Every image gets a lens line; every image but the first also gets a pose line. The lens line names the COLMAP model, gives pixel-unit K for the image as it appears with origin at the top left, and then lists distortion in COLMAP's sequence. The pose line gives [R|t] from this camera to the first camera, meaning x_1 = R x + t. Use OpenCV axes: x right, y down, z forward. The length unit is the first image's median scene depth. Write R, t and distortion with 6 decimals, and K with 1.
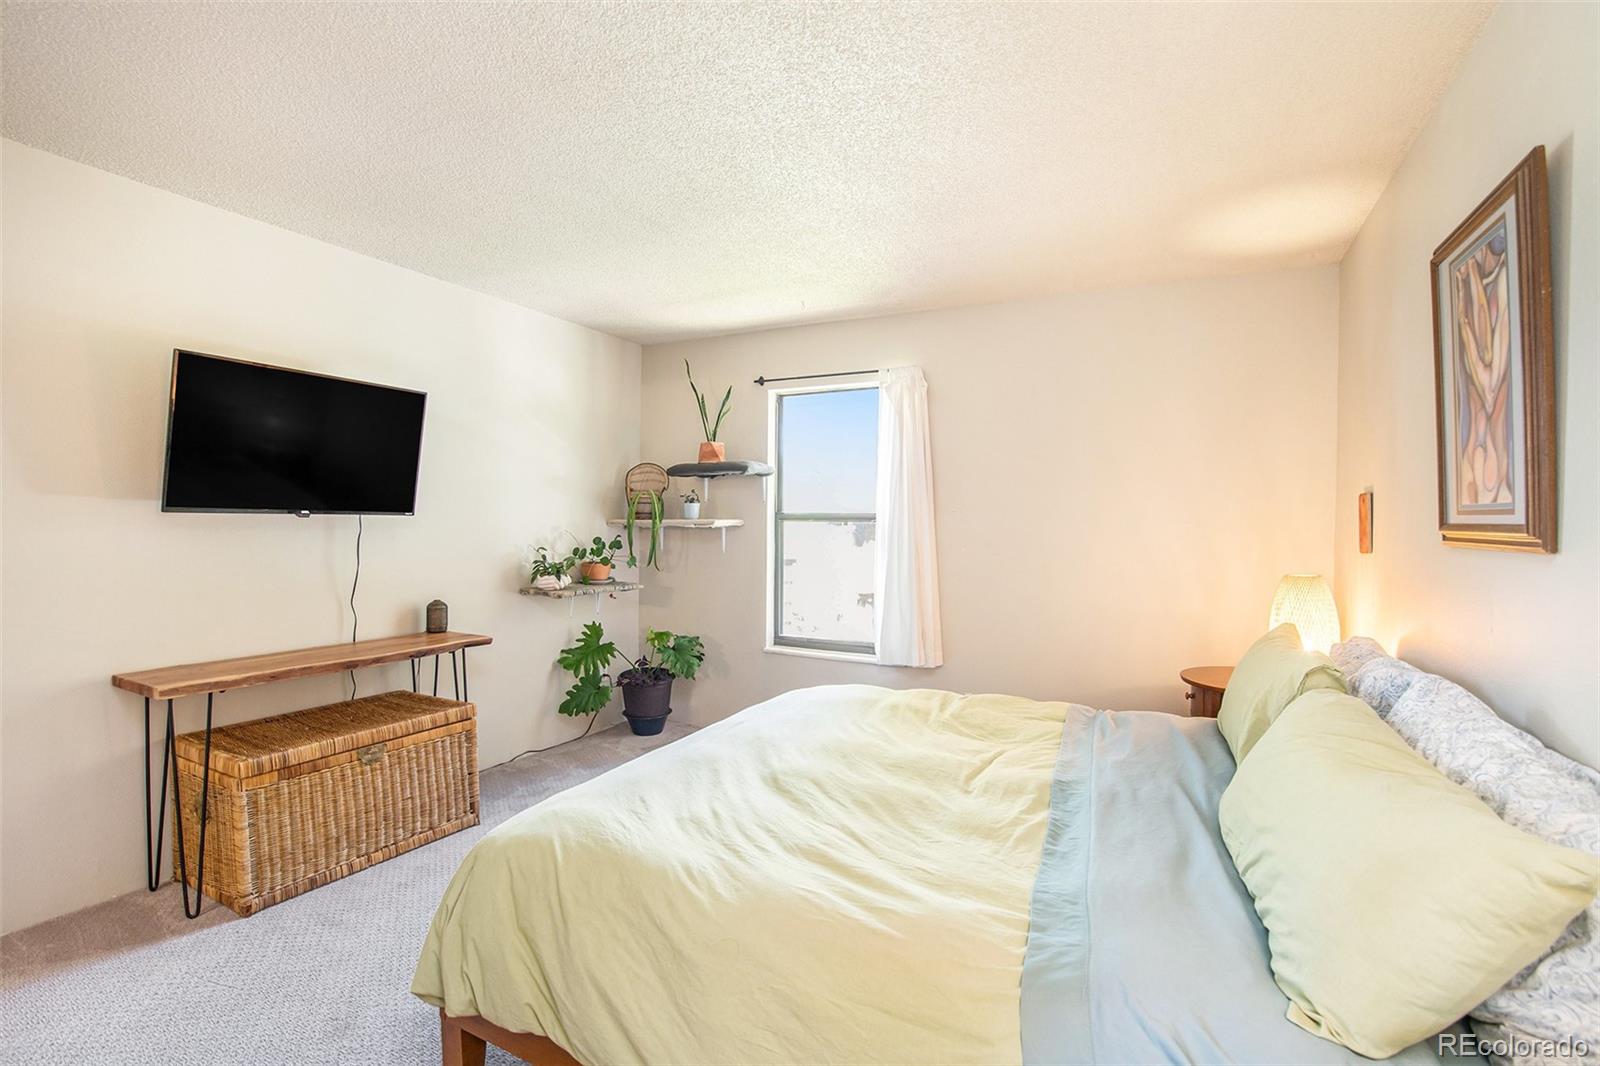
lens RADIAL K [[752.0, 0, 796.0], [0, 752.0, 527.5], [0, 0, 1]] dist [-0.024623, 0.002599]
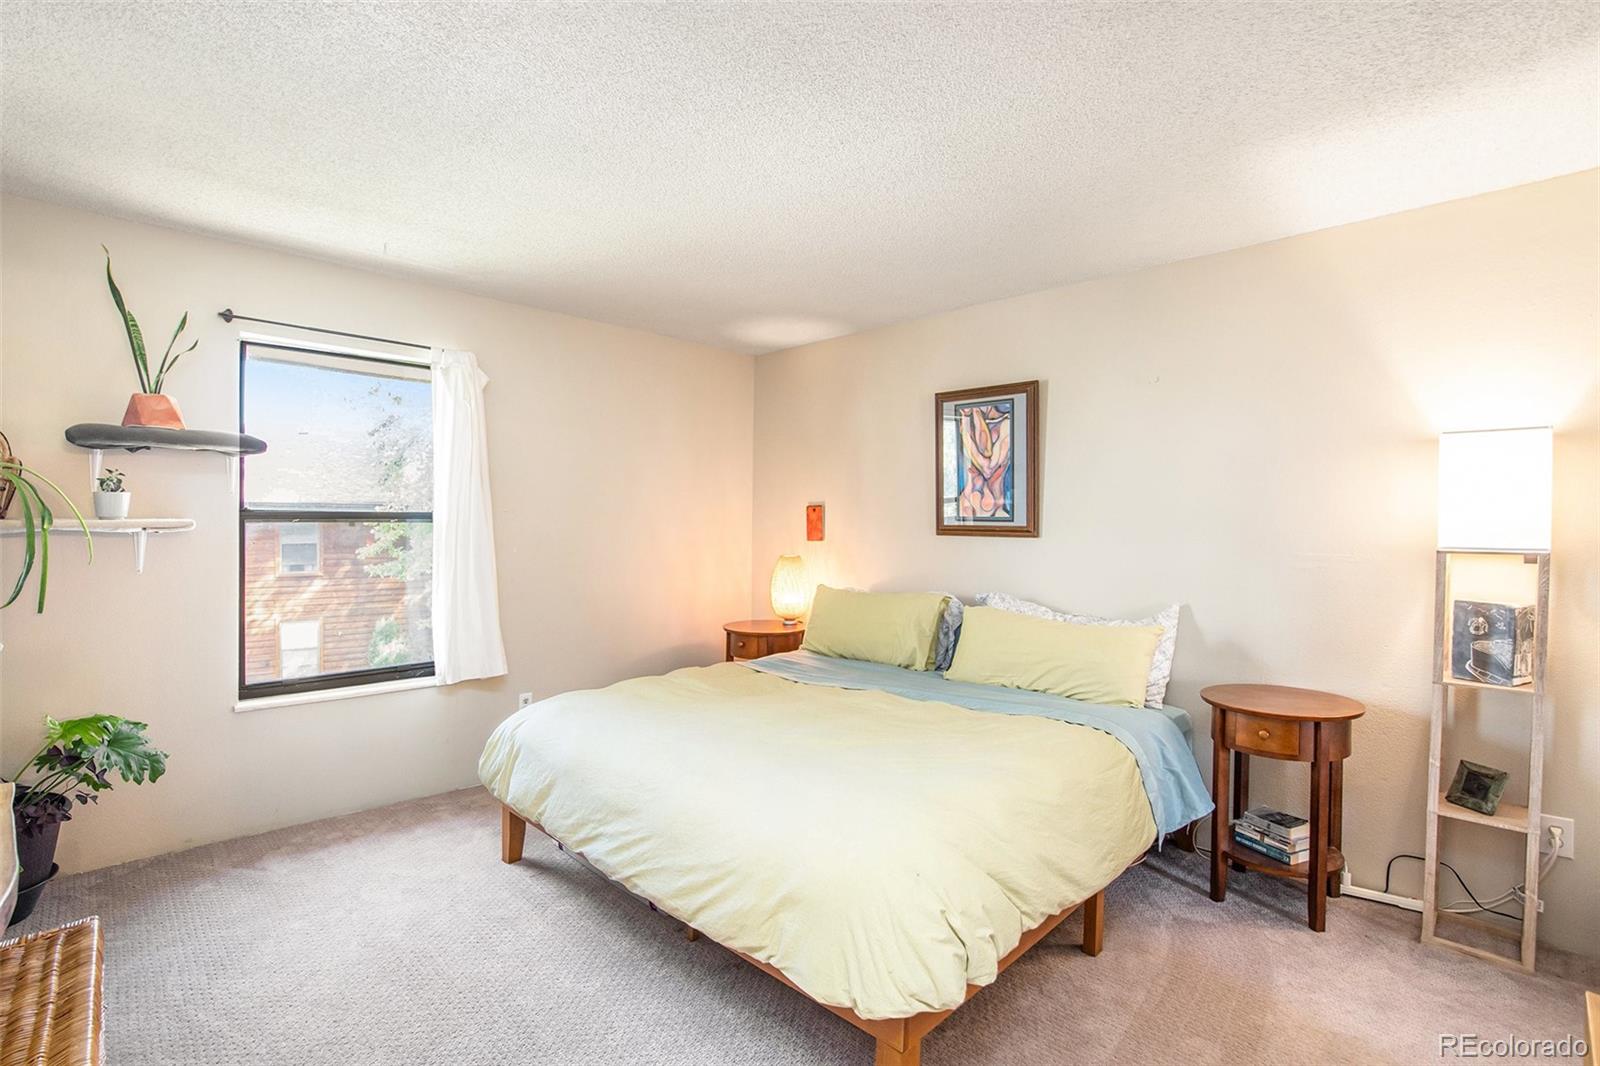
lens RADIAL K [[752.0, 0, 797.9], [0, 752.0, 529.2], [0, 0, 1]] dist [-0.024623, 0.002599]
pose [[0.299265, -0.013680, 0.954072, -0.637649], [0.001649, 0.999903, 0.013820, -0.011686], [-0.954169, -0.002562, 0.299258, 0.365071]]
